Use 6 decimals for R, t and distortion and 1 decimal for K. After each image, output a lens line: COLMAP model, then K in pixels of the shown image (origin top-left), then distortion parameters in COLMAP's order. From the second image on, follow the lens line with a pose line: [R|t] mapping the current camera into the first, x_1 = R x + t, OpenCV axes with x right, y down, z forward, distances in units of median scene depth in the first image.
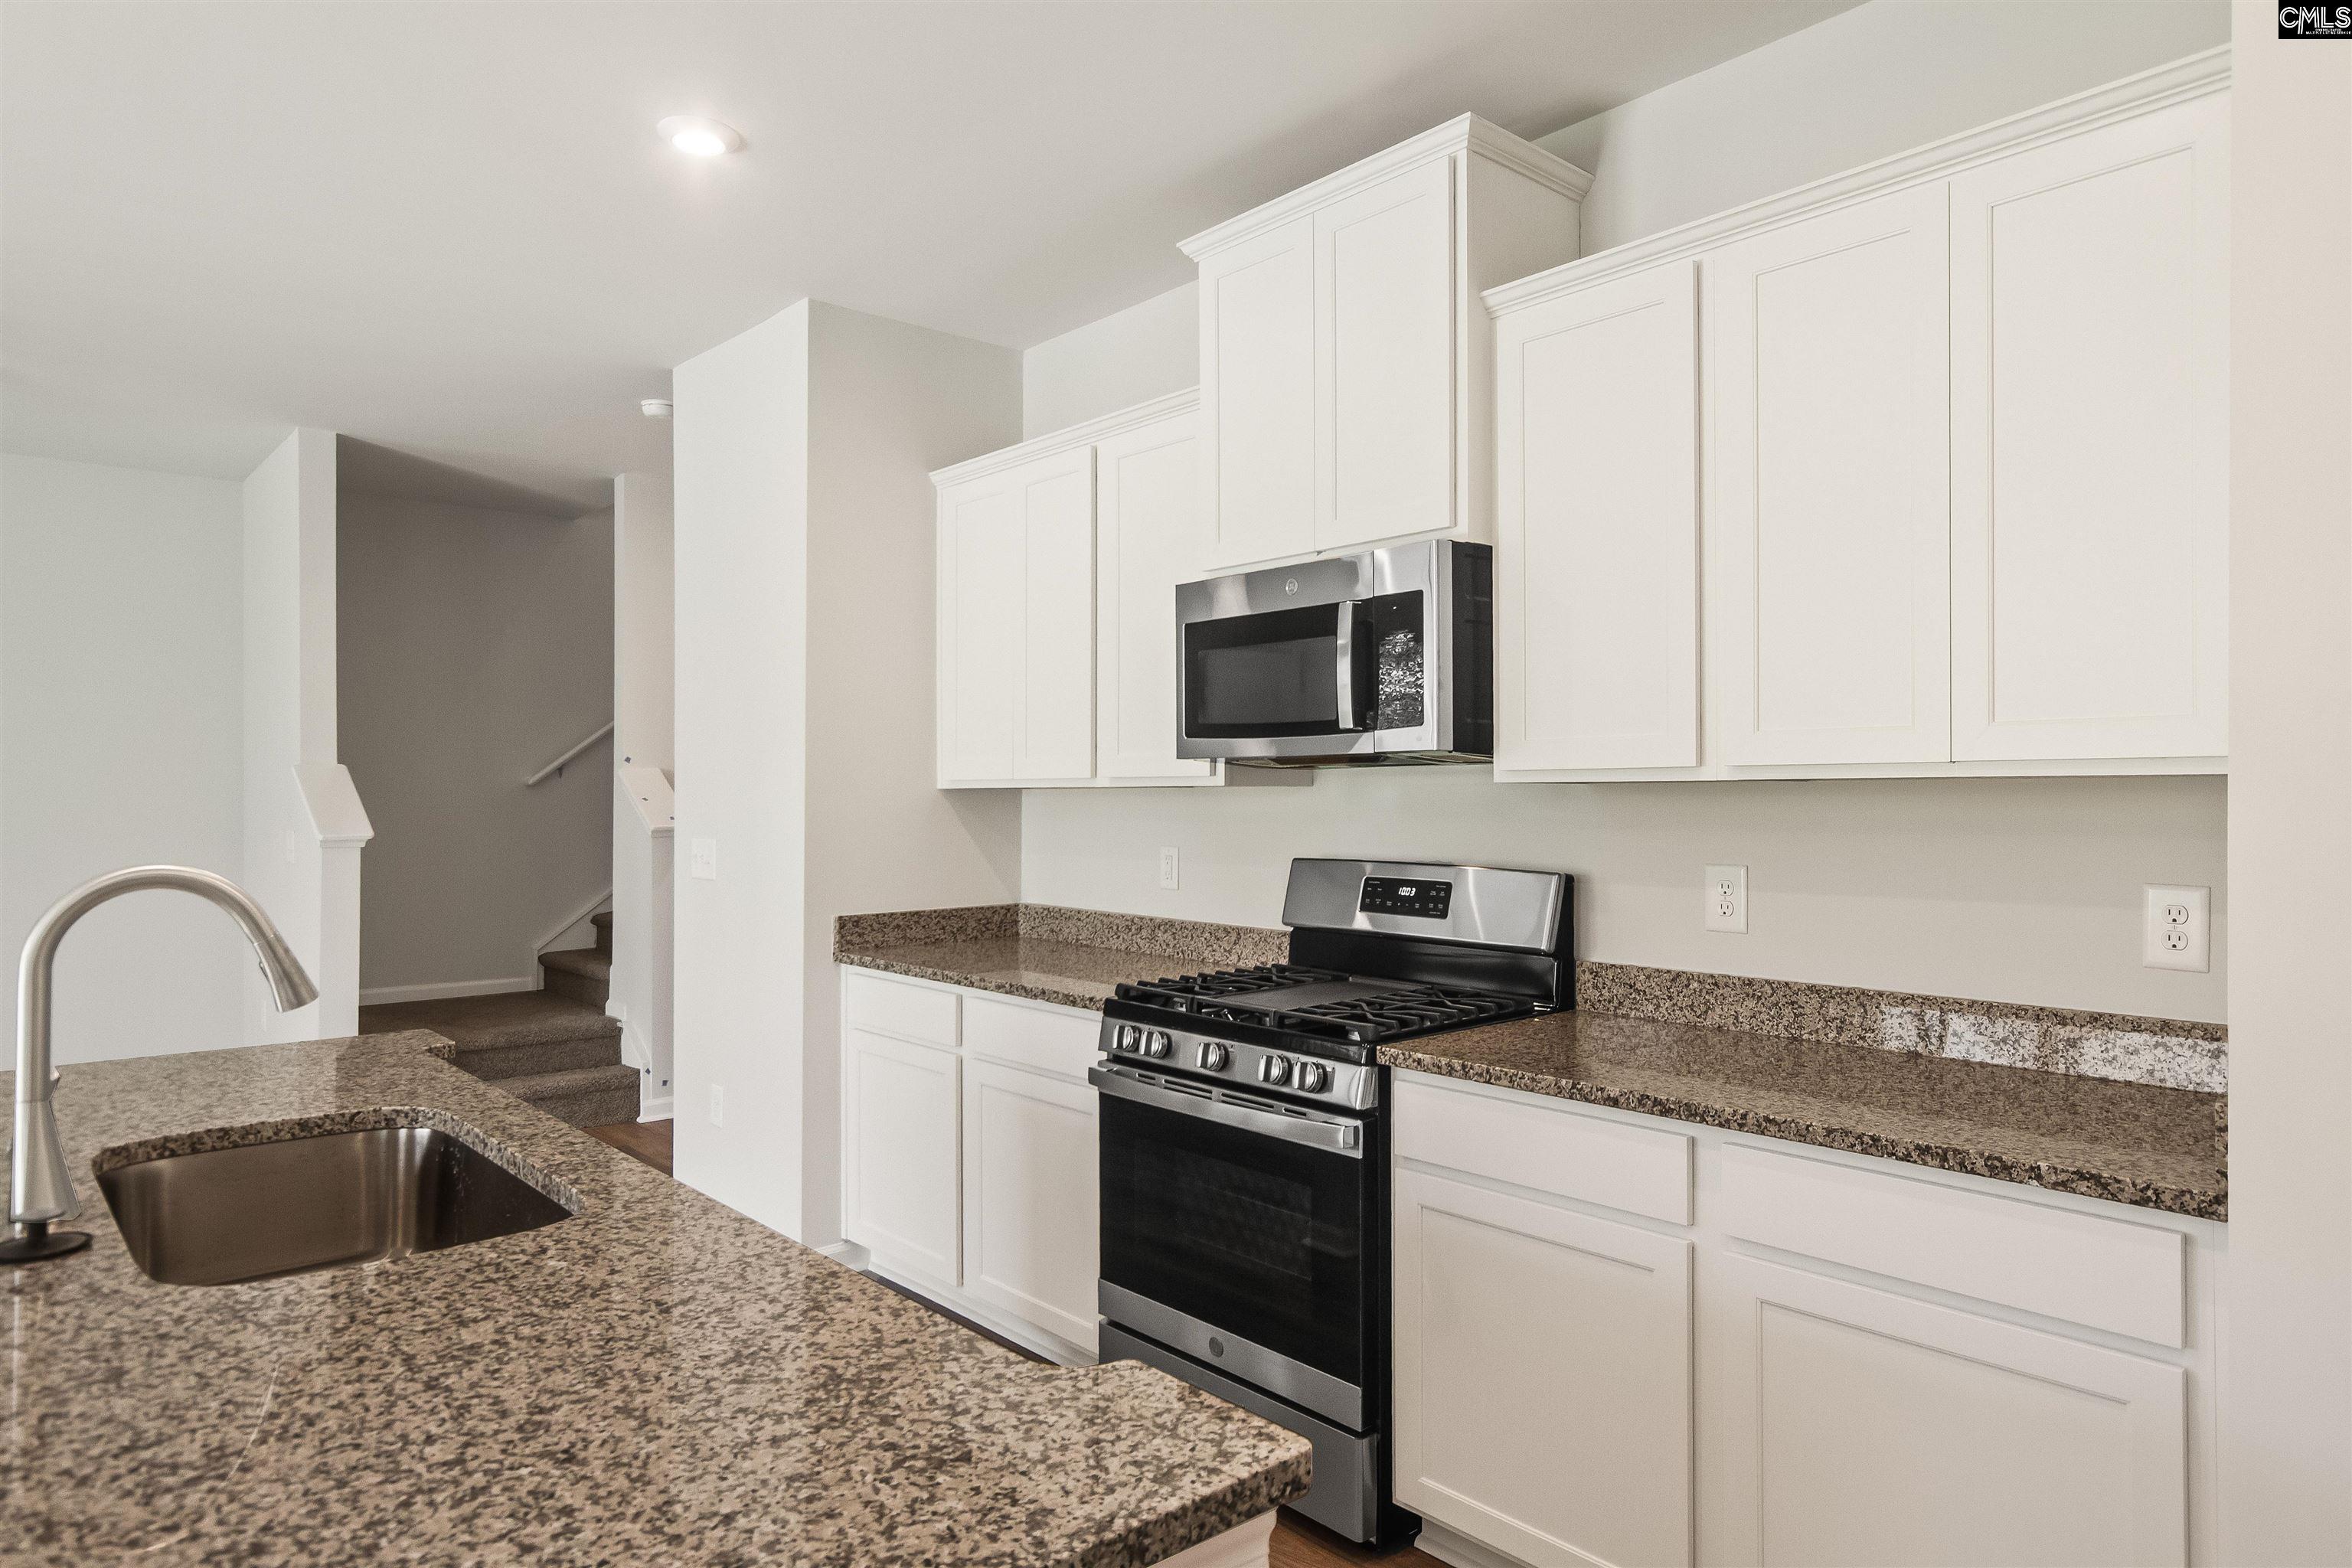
lens RADIAL K [[1397.0, 0, 1176.0], [0, 1397.0, 784.0], [0, 0, 1]] dist [0.002107, 0.000331]
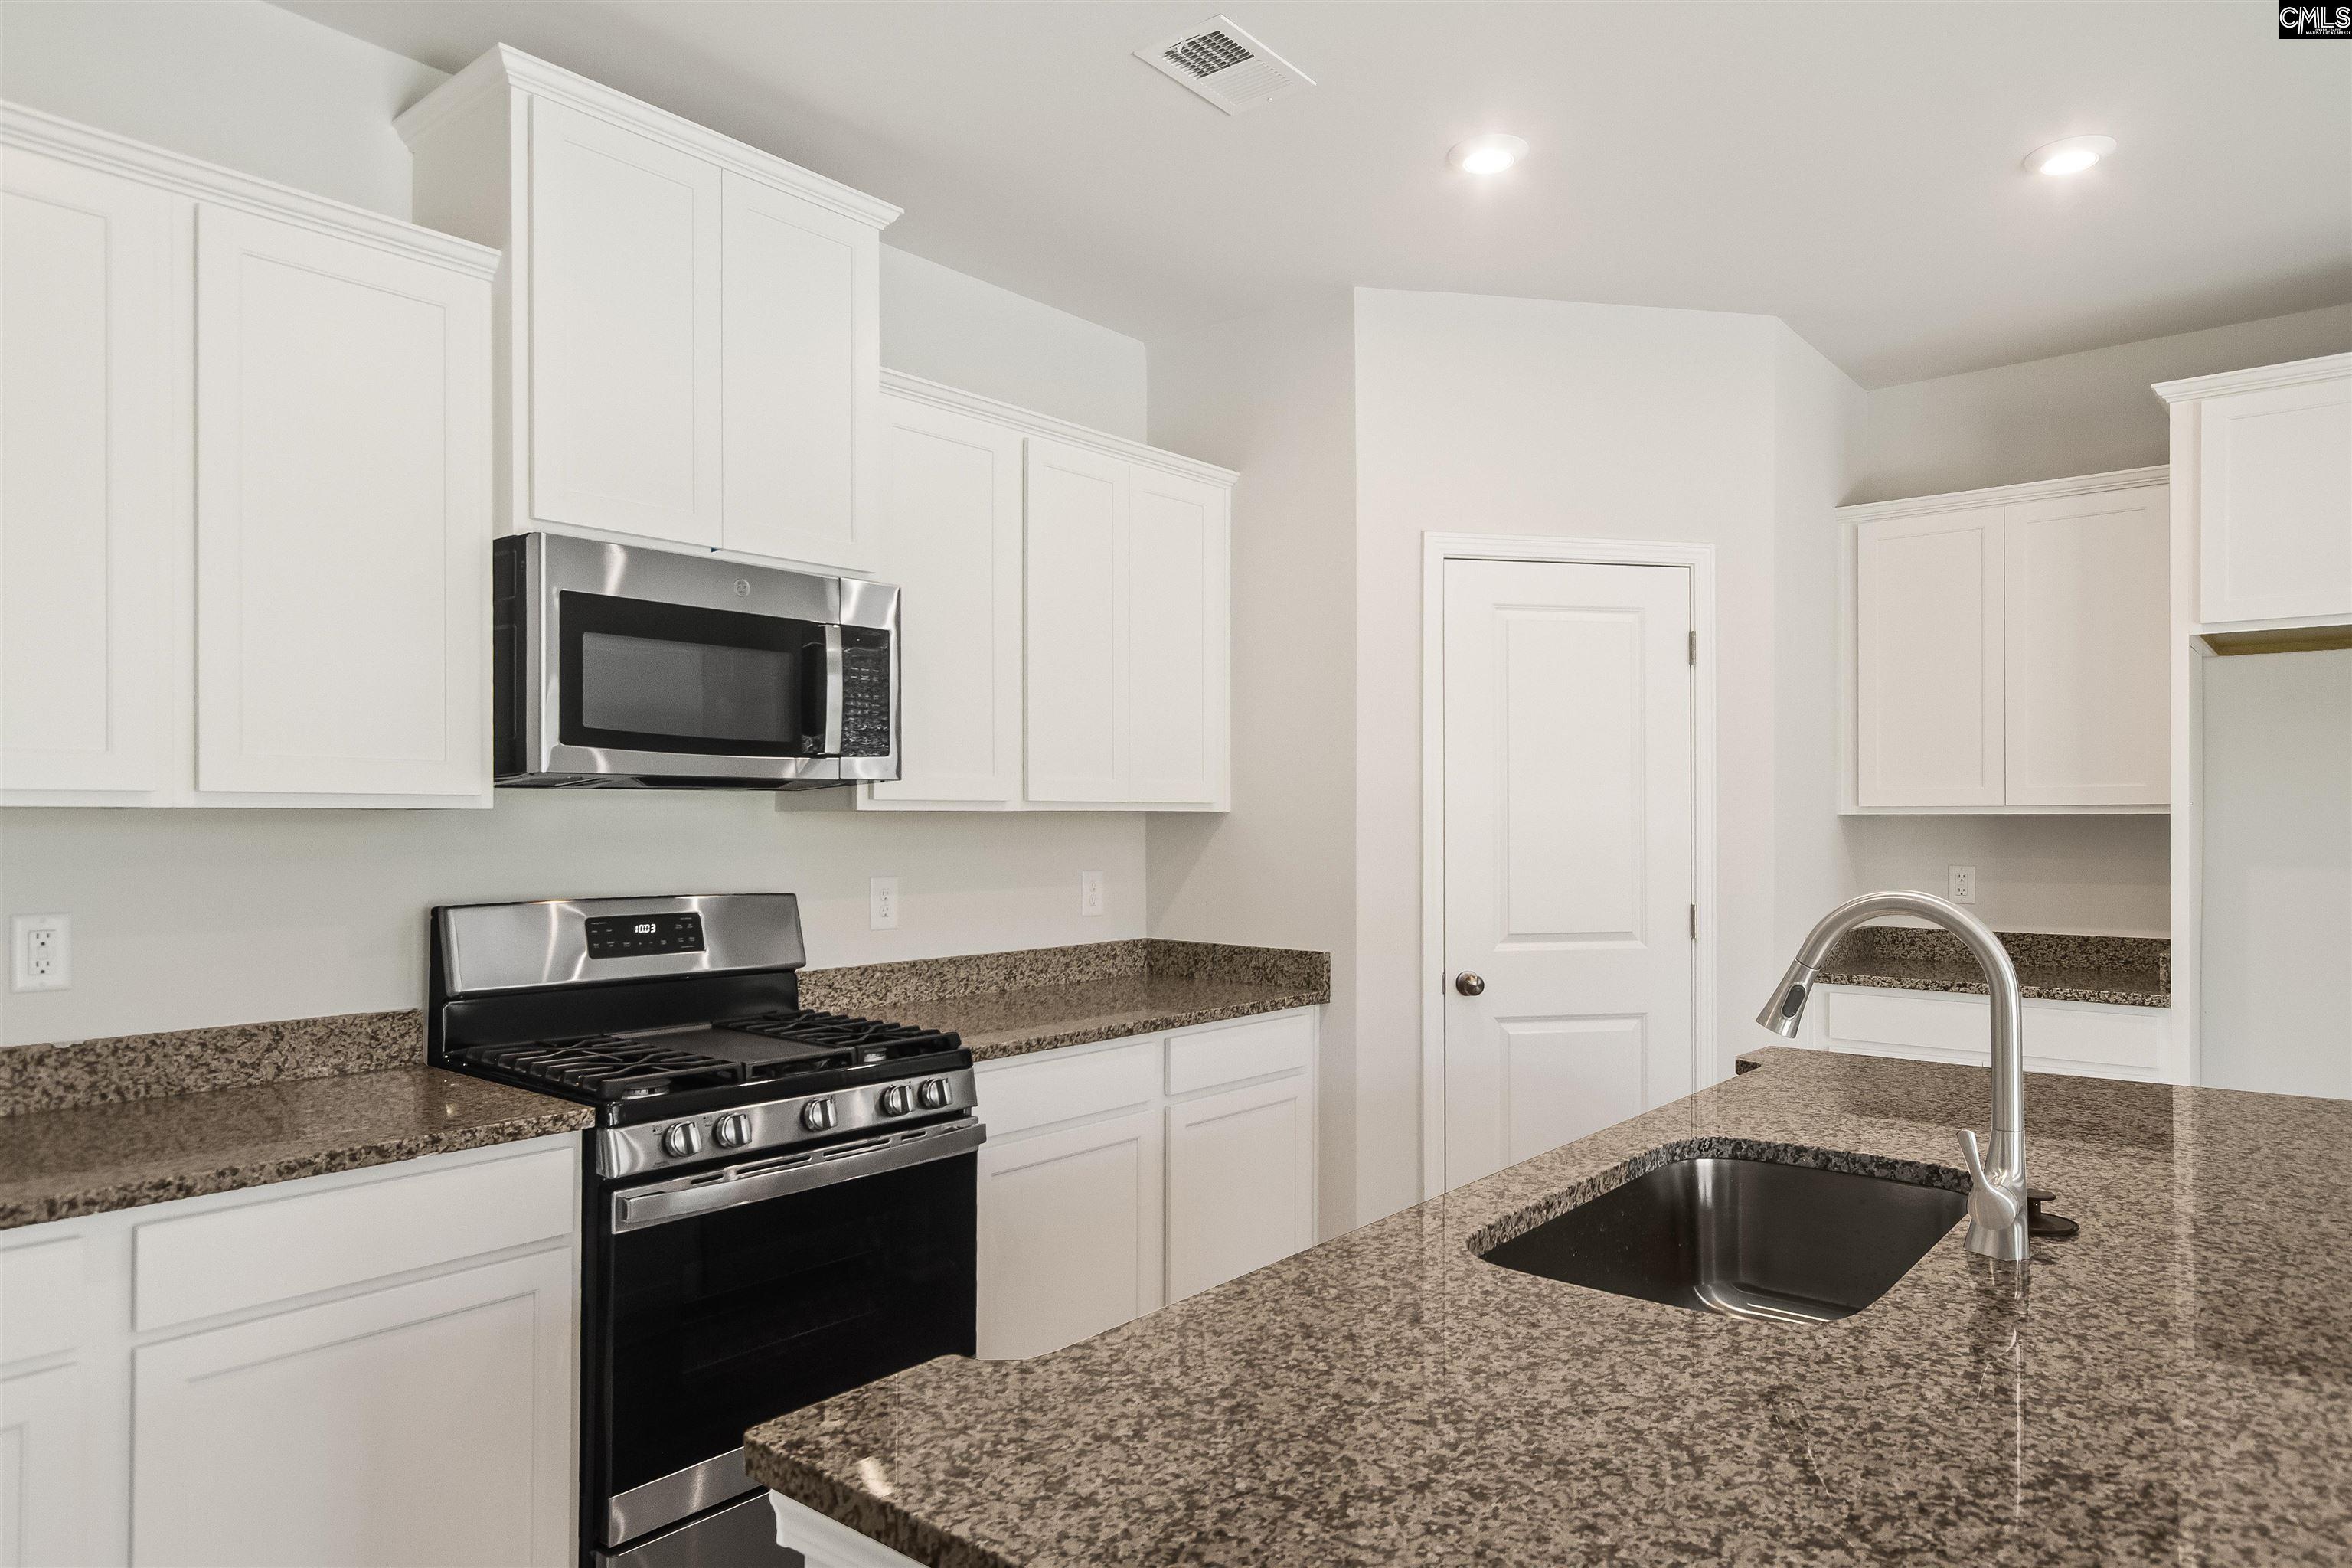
lens RADIAL K [[1437.7, 0, 1172.1], [0, 1437.7, 822.3], [0, 0, 1]] dist [0.002838, -0.000709]
pose [[-0.143886, 0.001933, 0.989592, -0.842463], [-0.003900, 0.999989, -0.002520, 0.009574], [-0.989587, -0.004222, -0.143876, 0.836201]]
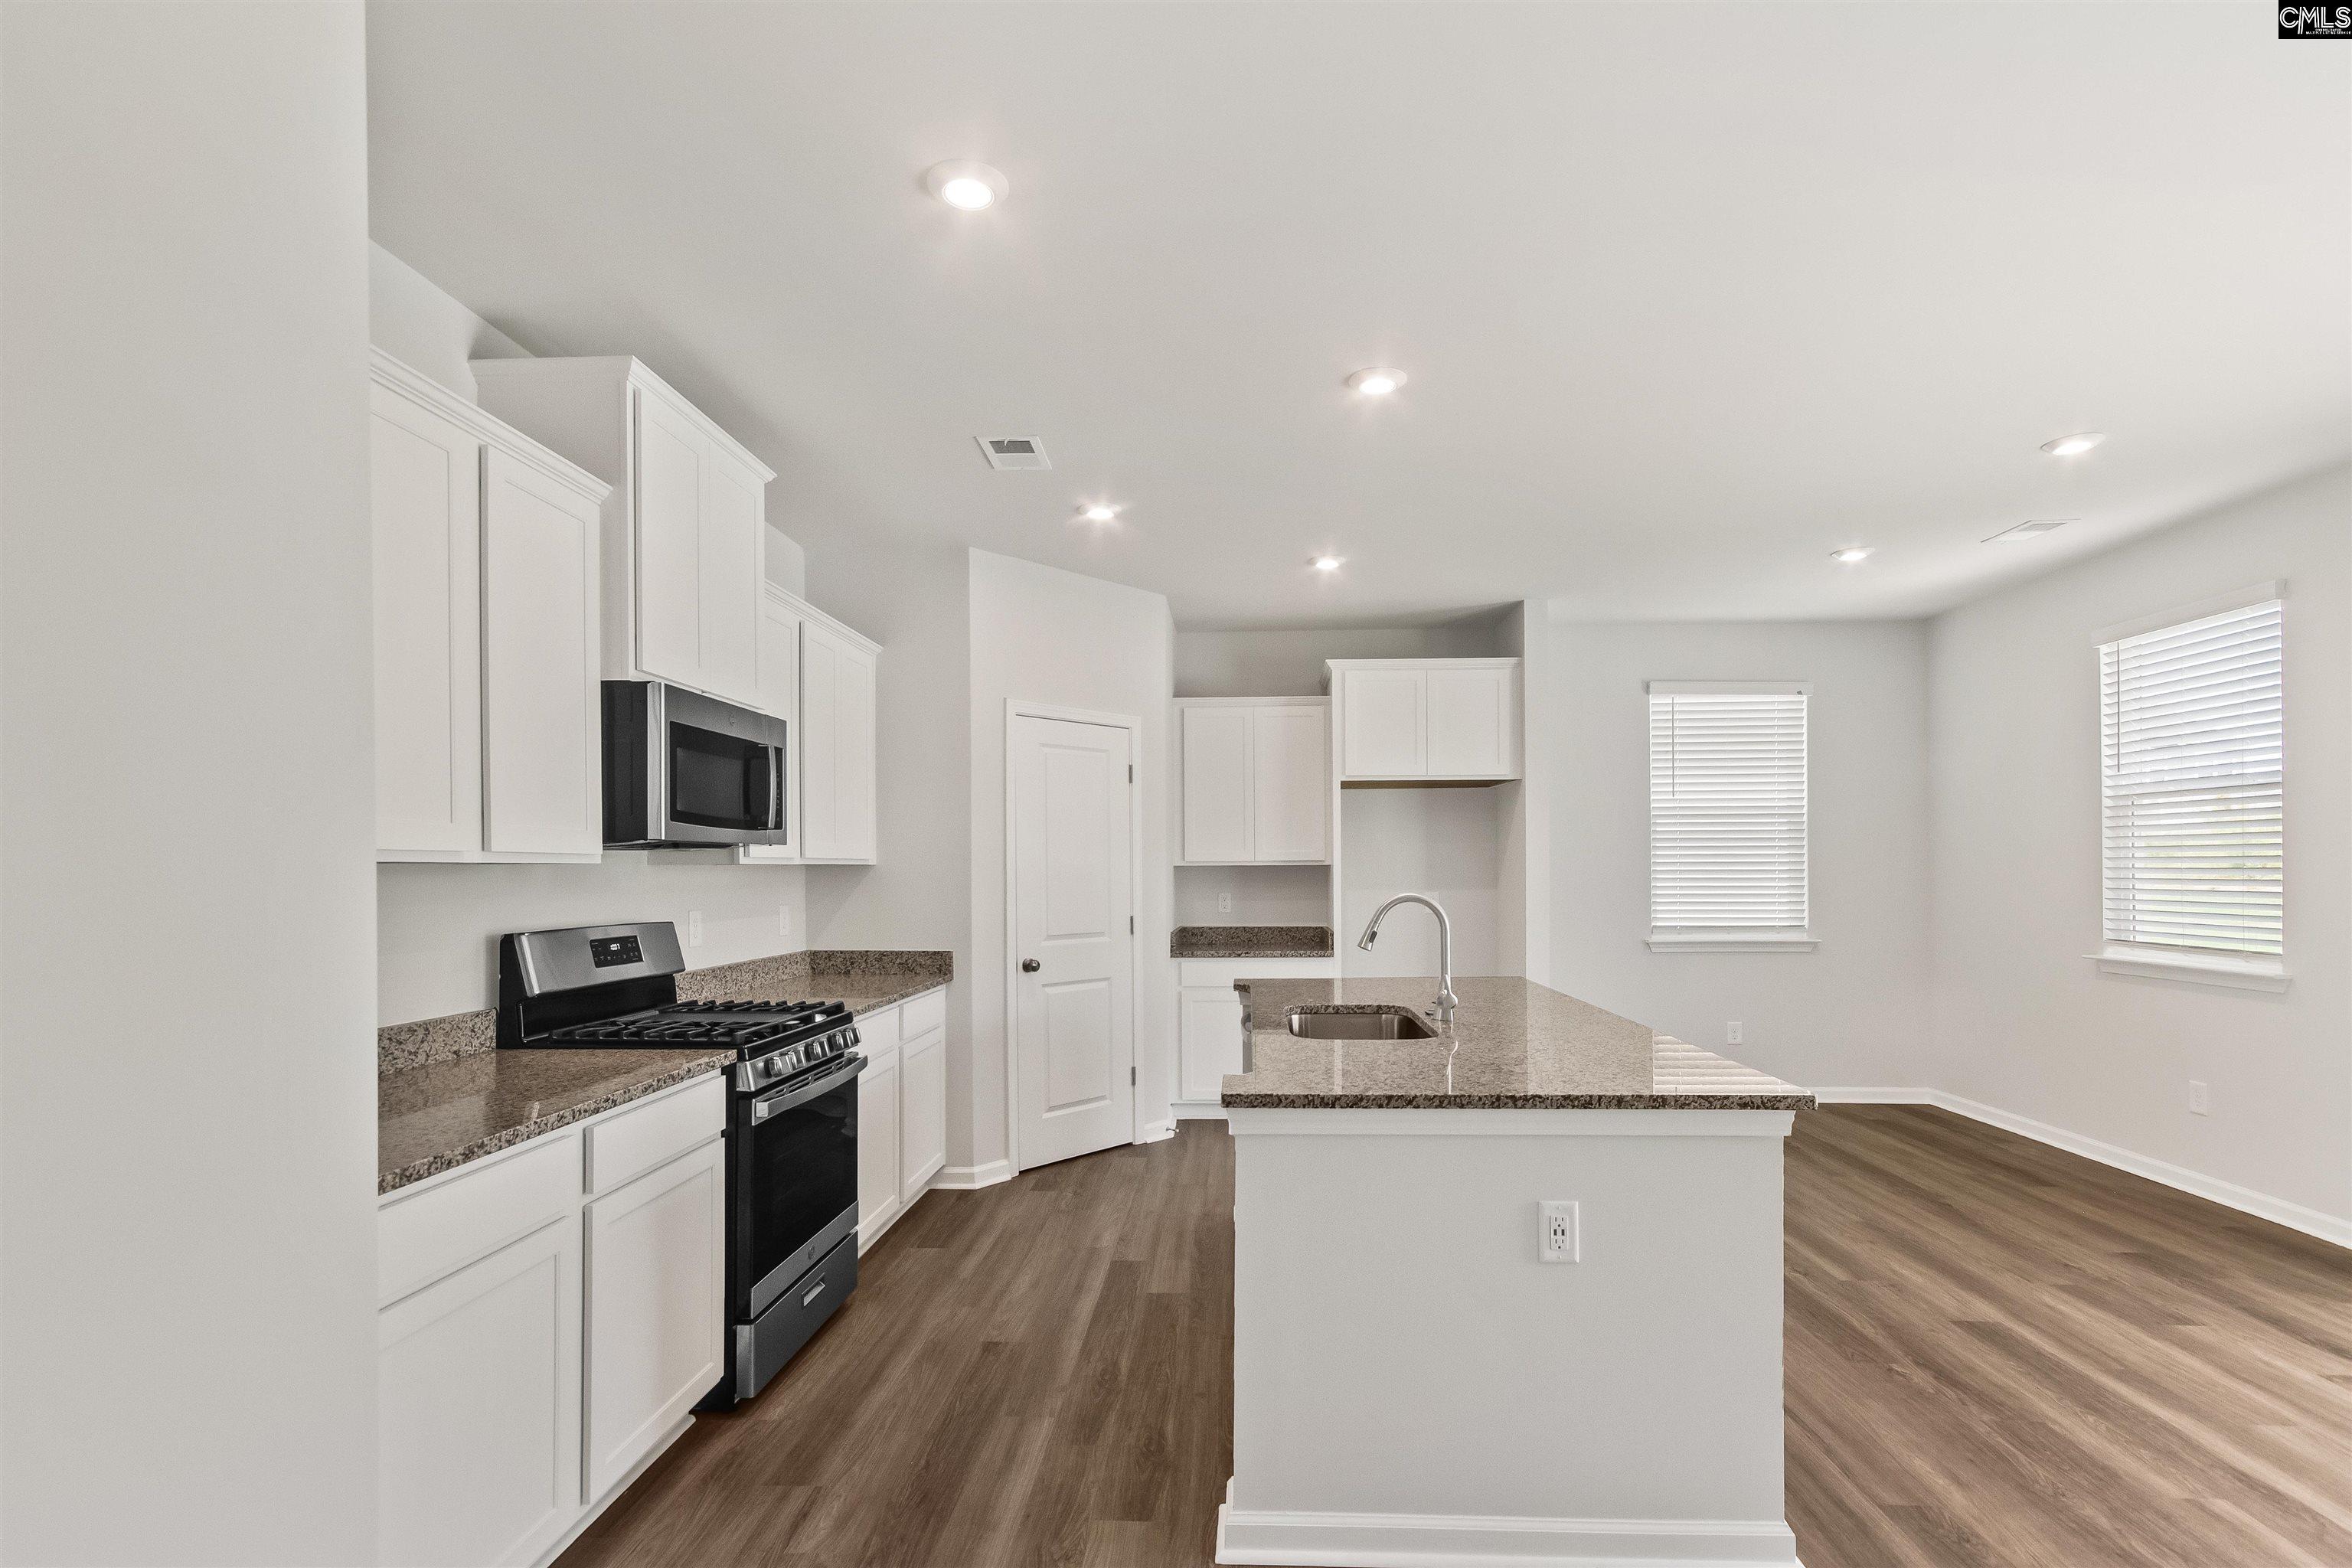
lens RADIAL K [[1135.7, 0, 1181.8], [0, 1135.7, 864.7], [0, 0, 1]] dist [-0.000071, 0.000102]
pose [[-0.707473, 0.009375, 0.706678, -0.993466], [0.003931, 0.999949, -0.009330, 0.013342], [-0.706730, -0.003823, -0.707473, 1.439273]]
